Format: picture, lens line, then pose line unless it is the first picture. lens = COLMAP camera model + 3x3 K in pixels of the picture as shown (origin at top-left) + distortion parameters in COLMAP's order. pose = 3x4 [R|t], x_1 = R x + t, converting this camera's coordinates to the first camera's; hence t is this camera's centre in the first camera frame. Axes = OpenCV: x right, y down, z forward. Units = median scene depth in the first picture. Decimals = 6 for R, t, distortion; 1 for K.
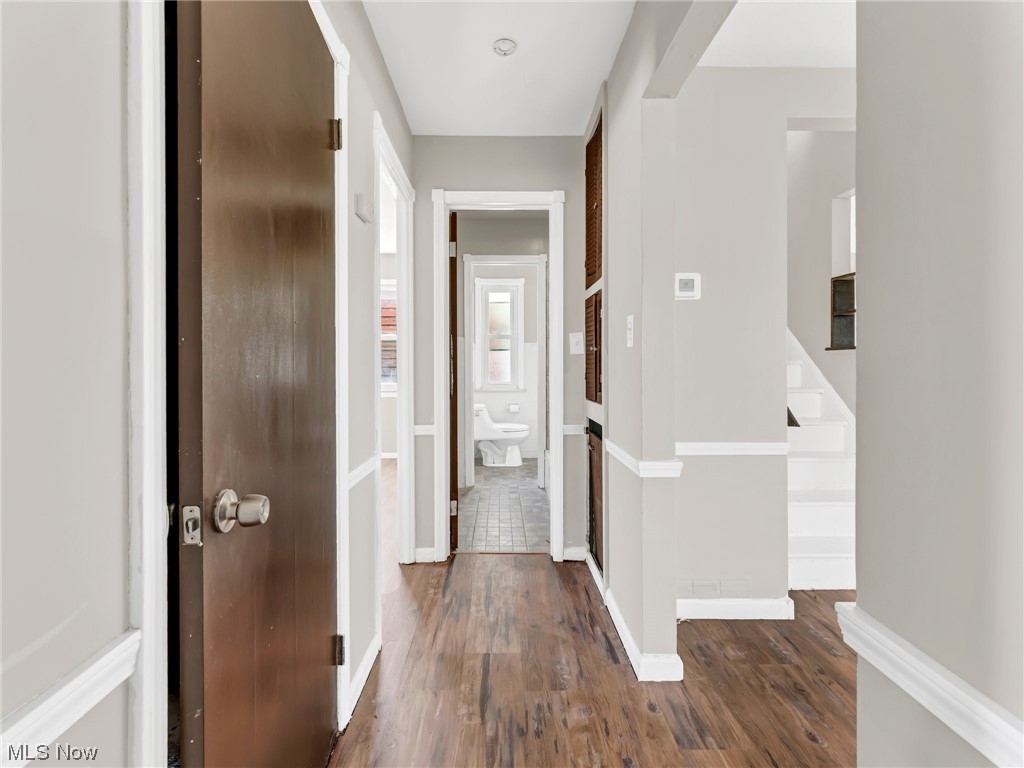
lens RADIAL K [[469.4, 0, 509.5], [0, 469.4, 385.4], [0, 0, 1]] dist [0.001691, 0.000336]
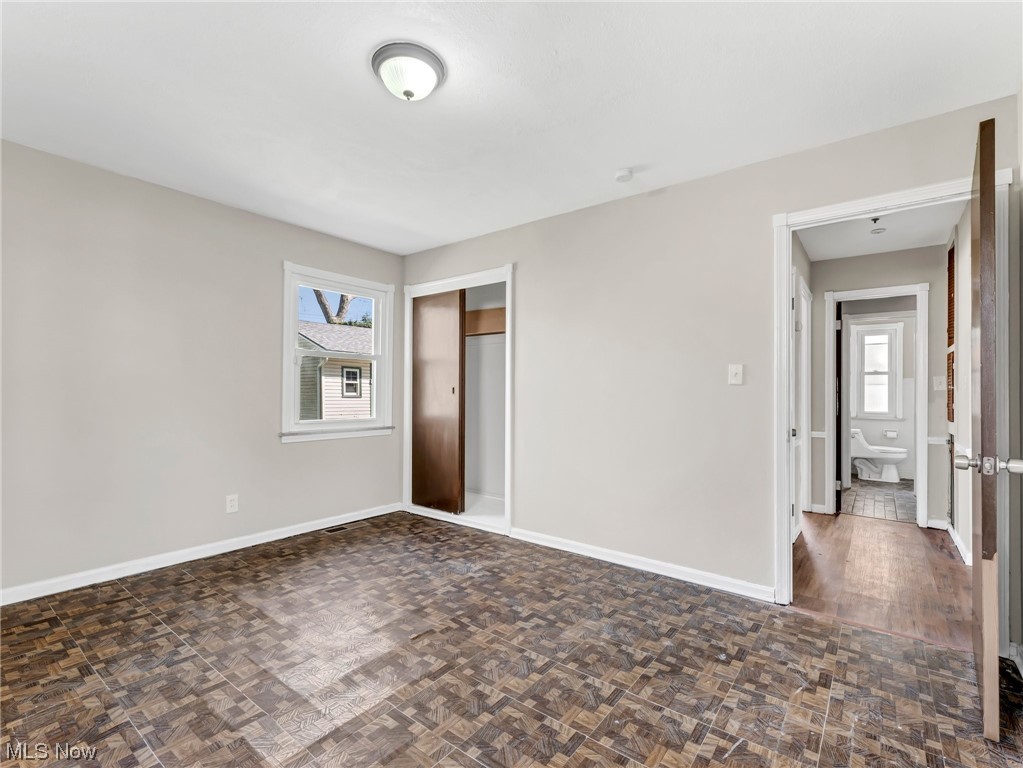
lens RADIAL K [[468.9, 0, 509.0], [0, 468.9, 385.4], [0, 0, 1]] dist [0.001691, 0.000336]
pose [[0.771607, 0.001198, -0.636099, 0.032545], [-0.043381, 0.997769, -0.050742, 0.048624], [0.634619, 0.066747, 0.769937, -0.946580]]
